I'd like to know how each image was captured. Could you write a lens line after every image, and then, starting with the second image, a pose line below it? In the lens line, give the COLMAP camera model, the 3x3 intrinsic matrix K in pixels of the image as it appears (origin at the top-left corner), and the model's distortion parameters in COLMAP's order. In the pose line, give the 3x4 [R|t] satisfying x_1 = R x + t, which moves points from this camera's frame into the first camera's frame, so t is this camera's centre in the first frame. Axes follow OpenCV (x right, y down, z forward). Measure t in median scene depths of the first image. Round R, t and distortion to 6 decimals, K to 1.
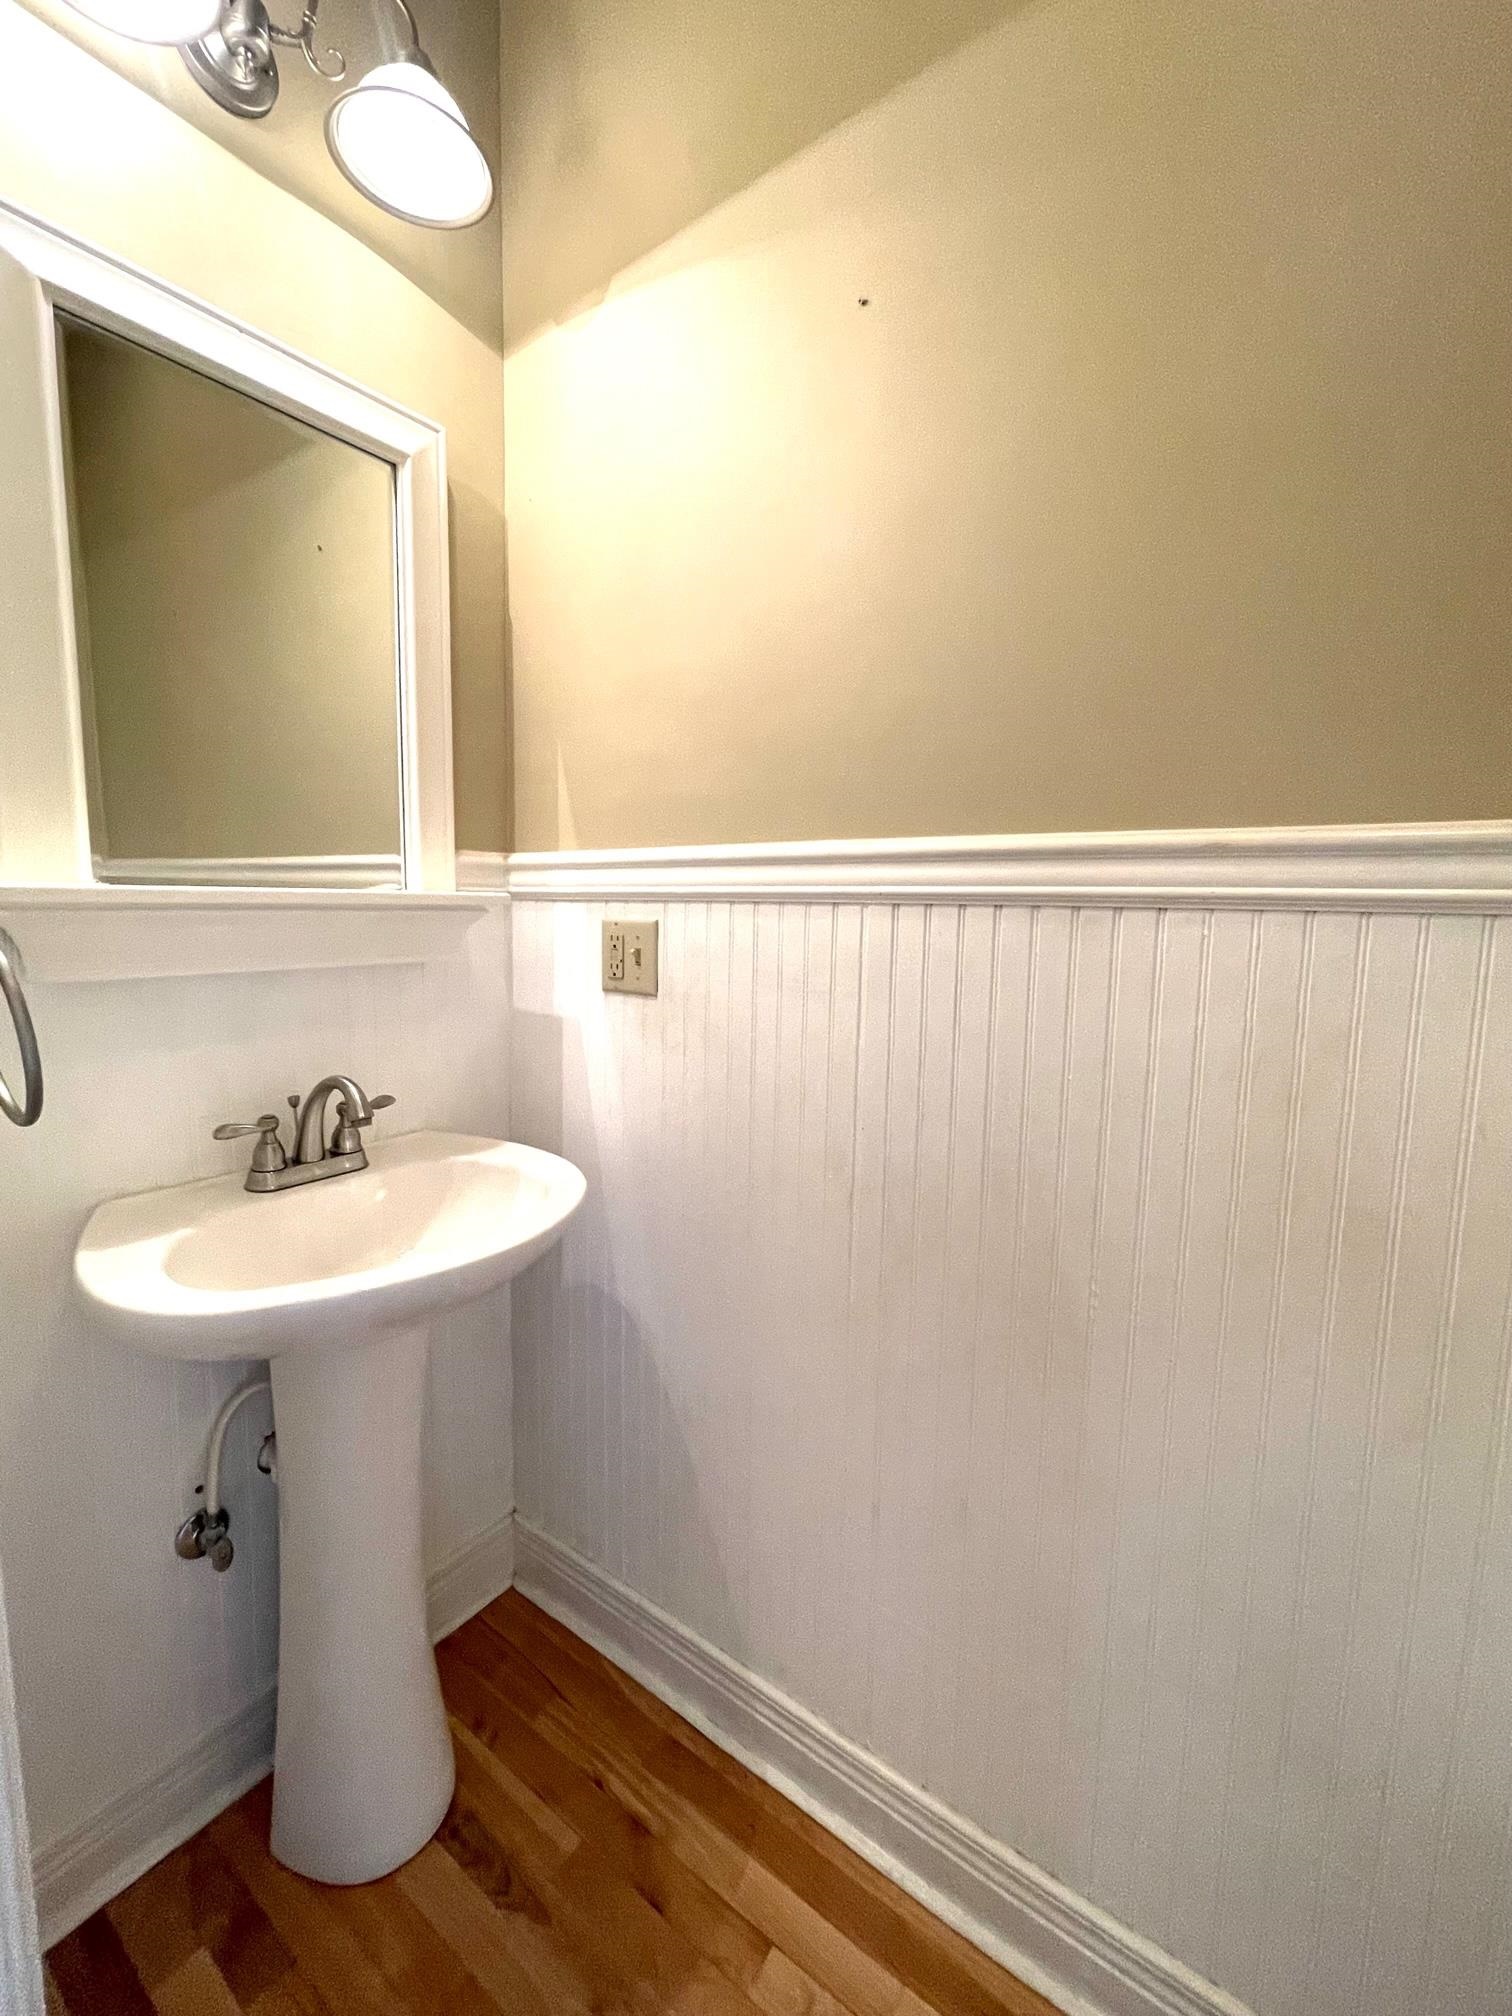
lens RADIAL K [[825.9, 0, 748.2], [0, 825.9, 996.2], [0, 0, 1]] dist [-0.002457, -0.000090]
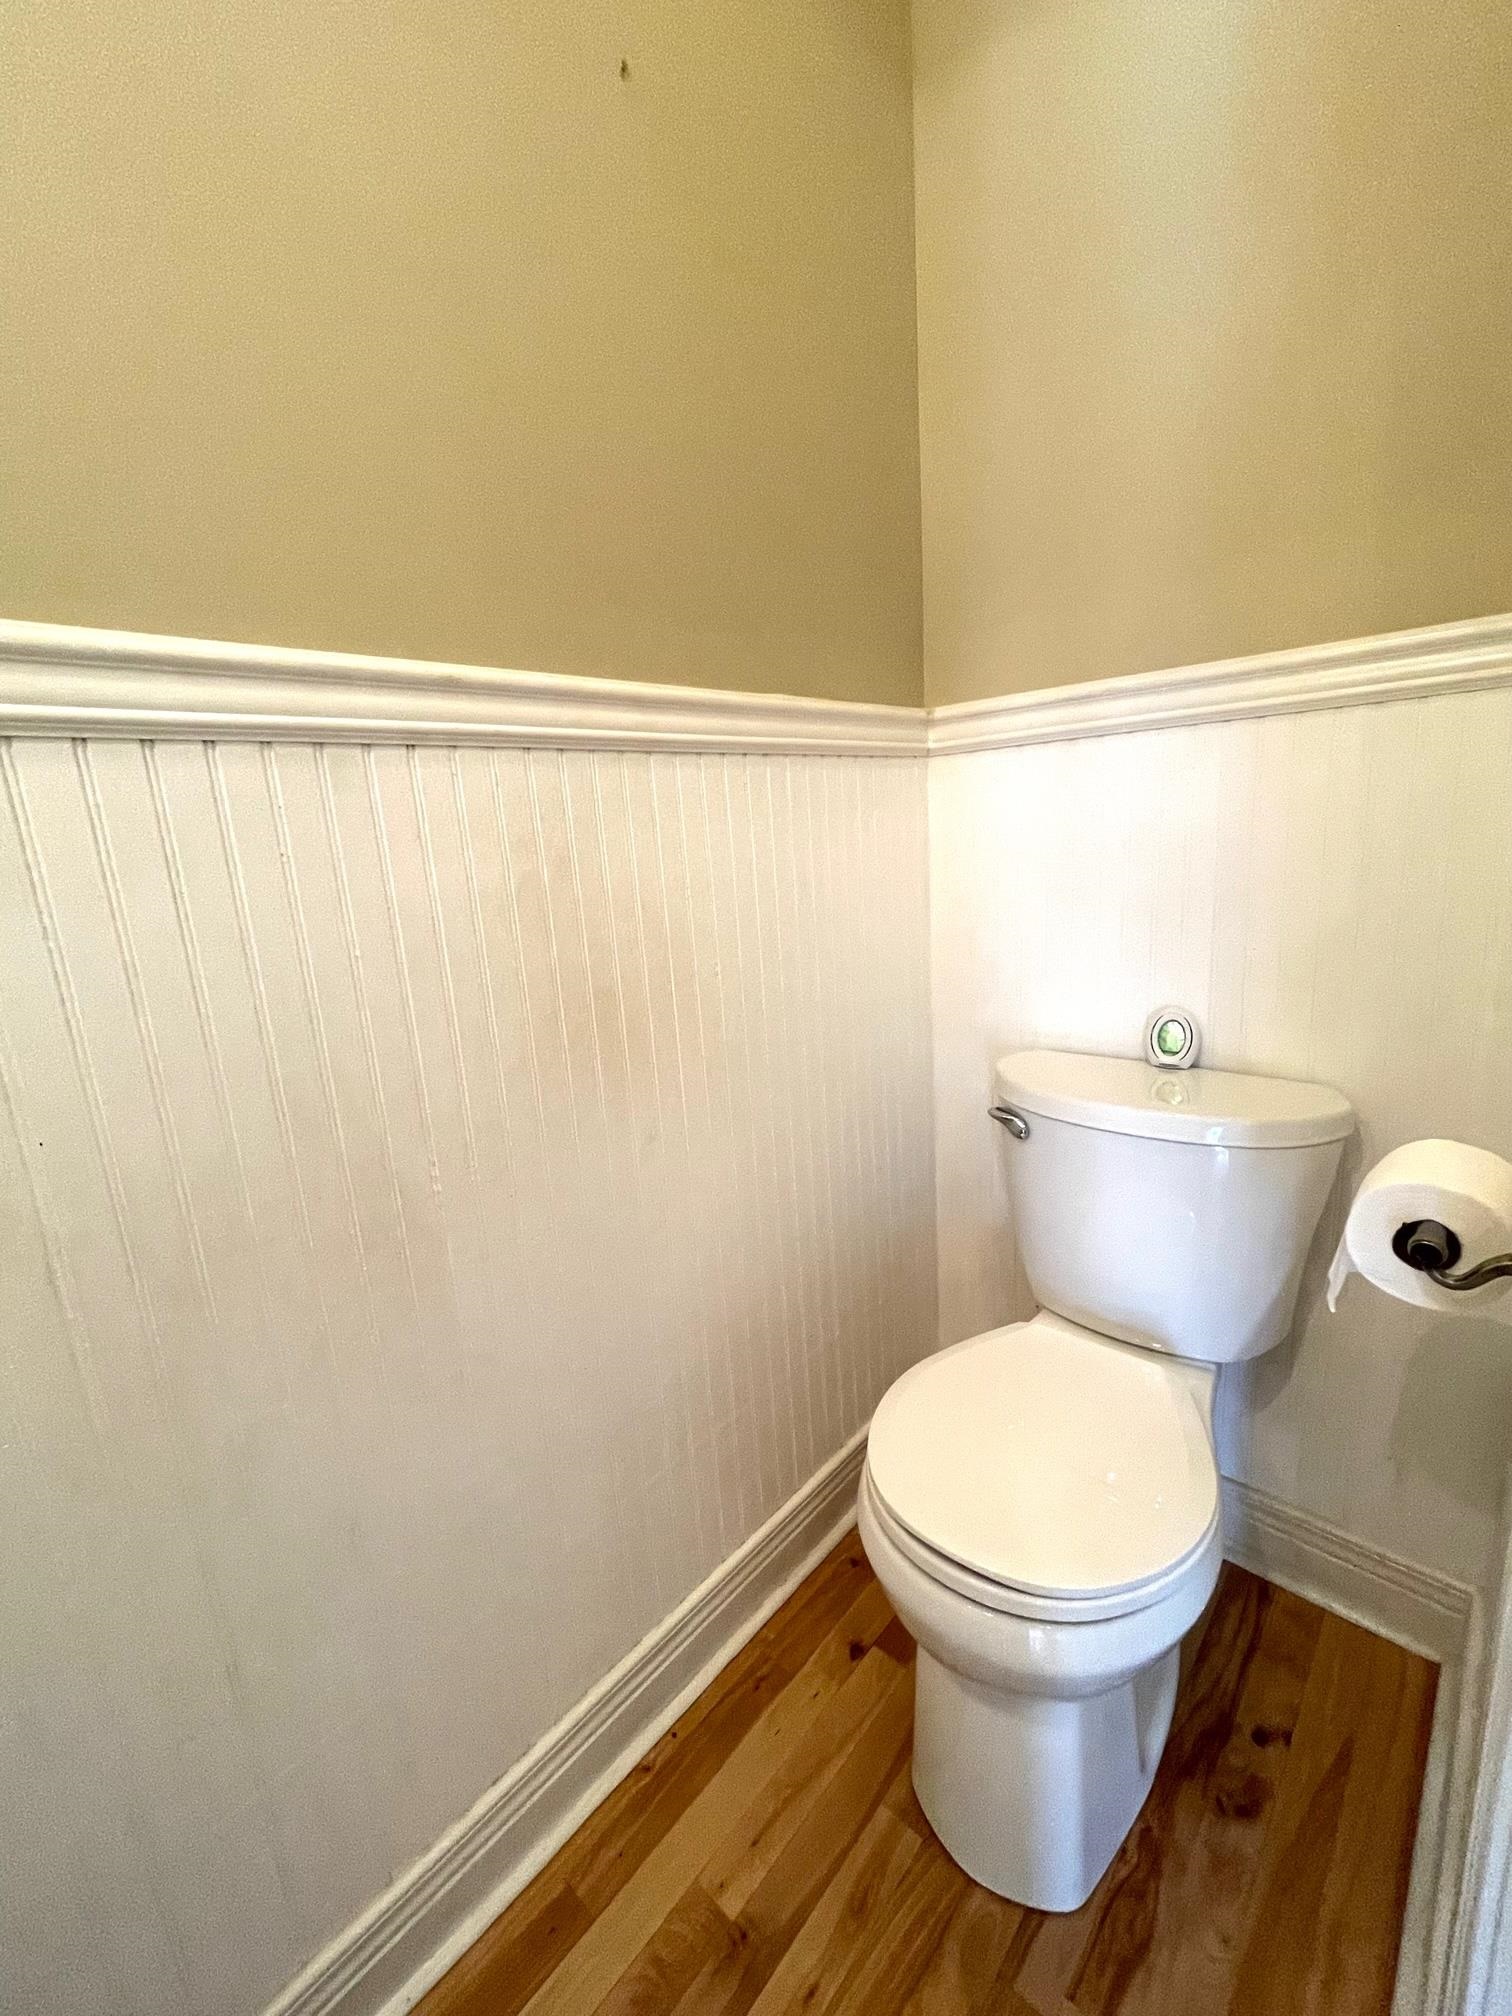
lens RADIAL K [[825.9, 0, 748.2], [0, 825.9, 996.2], [0, 0, 1]] dist [-0.002457, -0.000090]
pose [[0.118979, -0.298075, 0.947098, -0.427018], [0.095162, 0.952906, 0.287948, -0.065490], [-0.988326, 0.055868, 0.141742, 0.482189]]
